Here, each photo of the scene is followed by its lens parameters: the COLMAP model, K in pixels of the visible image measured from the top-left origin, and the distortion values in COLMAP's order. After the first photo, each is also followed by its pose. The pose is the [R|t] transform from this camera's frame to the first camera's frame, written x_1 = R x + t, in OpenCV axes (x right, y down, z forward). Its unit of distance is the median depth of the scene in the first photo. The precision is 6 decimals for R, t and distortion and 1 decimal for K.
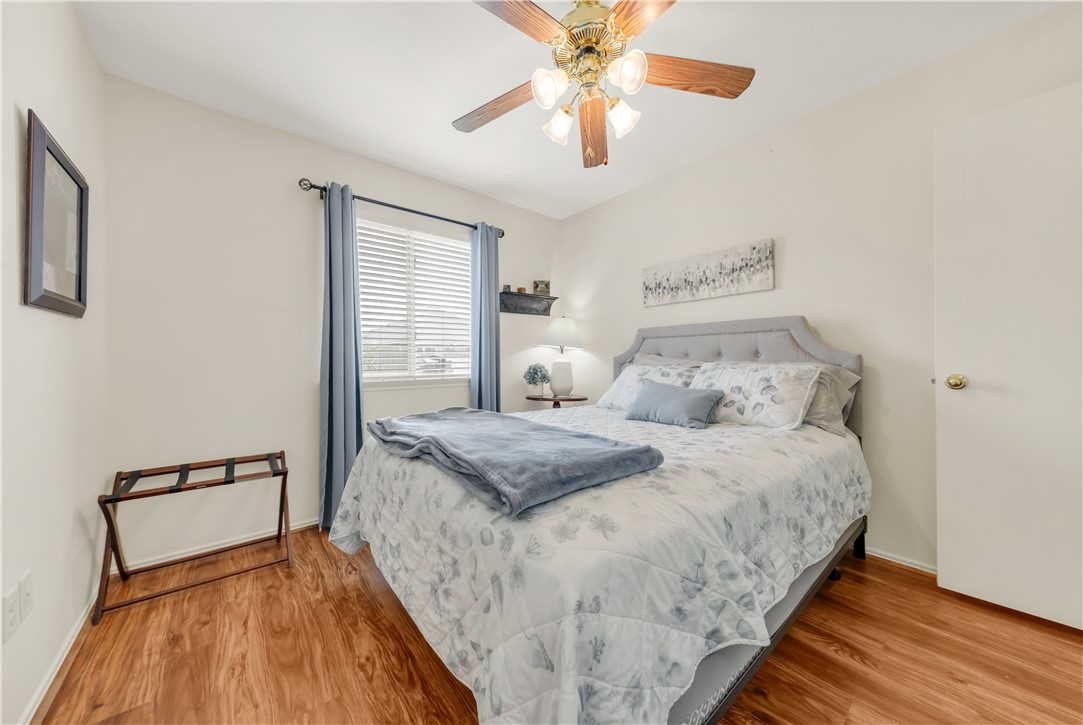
lens RADIAL K [[378.6, 0, 541.5], [0, 378.6, 362.5], [0, 0, 1]] dist [0.000731, -0.000007]
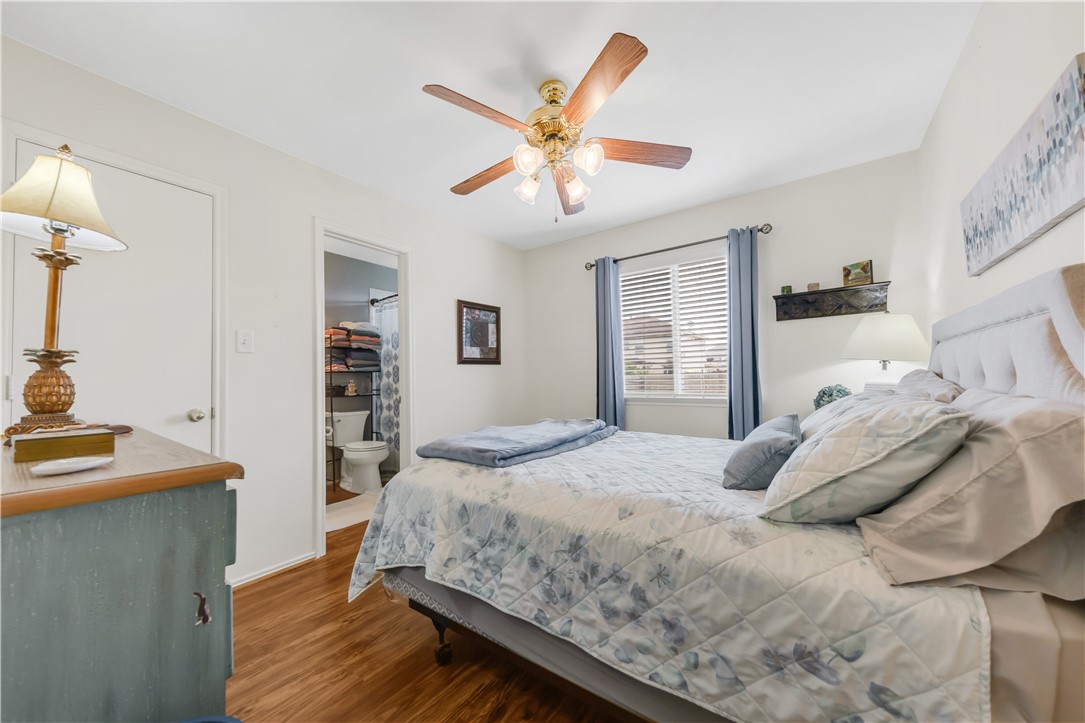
lens RADIAL K [[384.2, 0, 517.5], [0, 384.2, 368.3], [0, 0, 1]] dist [-0.000159, -0.000077]
pose [[0.219086, -0.025222, -0.975380, 0.751353], [0.006054, 0.999682, -0.024491, -0.018668], [0.975687, -0.000539, 0.219169, 0.350474]]
